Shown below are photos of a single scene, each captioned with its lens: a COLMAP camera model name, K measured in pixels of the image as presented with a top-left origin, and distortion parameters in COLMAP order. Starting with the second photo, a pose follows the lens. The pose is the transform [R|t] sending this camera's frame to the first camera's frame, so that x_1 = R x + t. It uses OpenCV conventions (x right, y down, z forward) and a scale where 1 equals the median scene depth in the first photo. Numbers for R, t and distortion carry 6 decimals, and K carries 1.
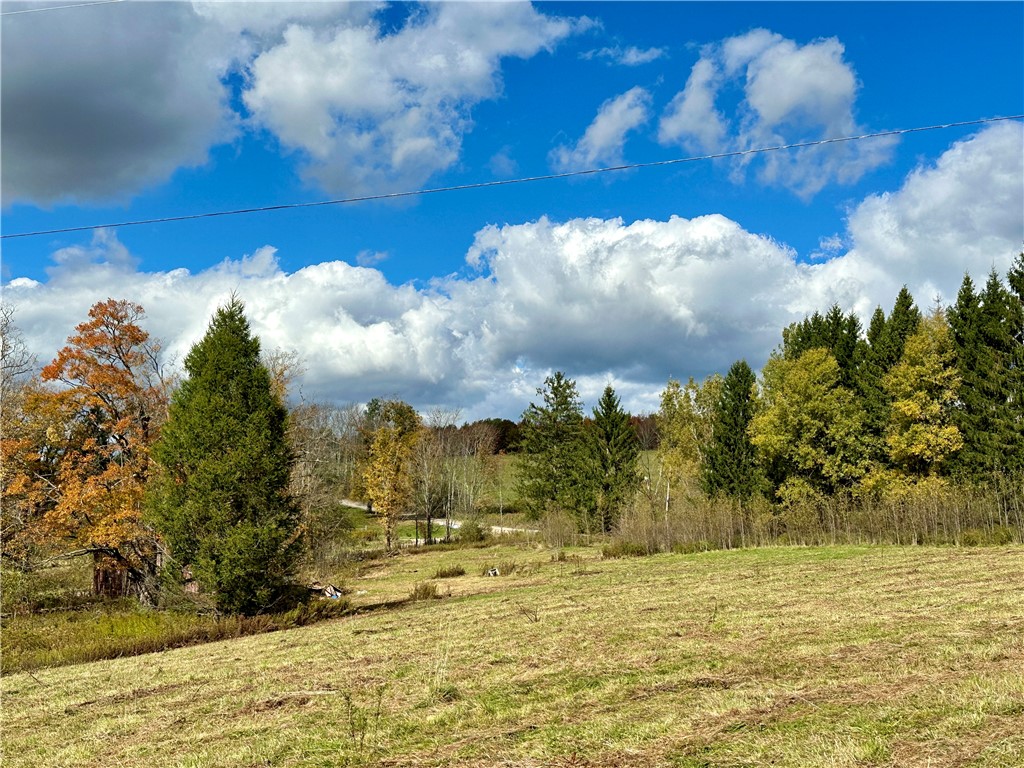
lens RADIAL K [[1258.1, 0, 511.5], [0, 1258.1, 384.5], [0, 0, 1]] dist [0.011885, 0.002733]
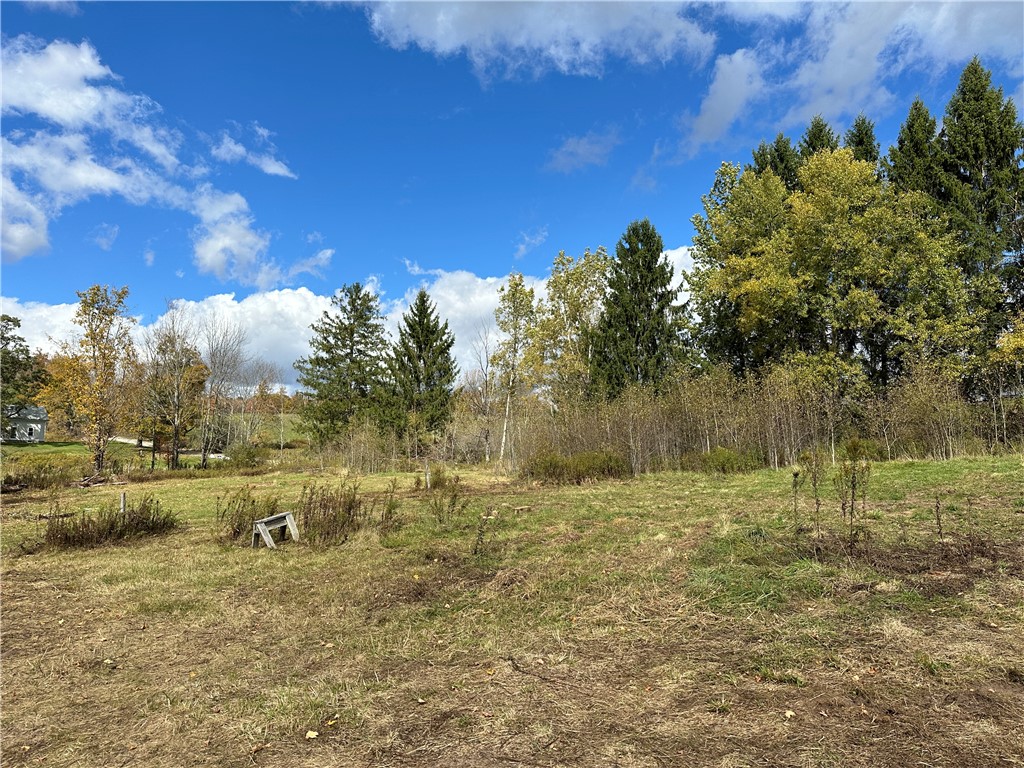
lens RADIAL K [[707.0, 0, 517.5], [0, 707.0, 381.8], [0, 0, 1]] dist [0.063334, -0.042587]
pose [[0.949204, 0.050412, 0.310595, -0.009317], [-0.044511, 0.998669, -0.026064, 0.078707], [-0.311496, 0.010915, 0.950185, 0.551766]]
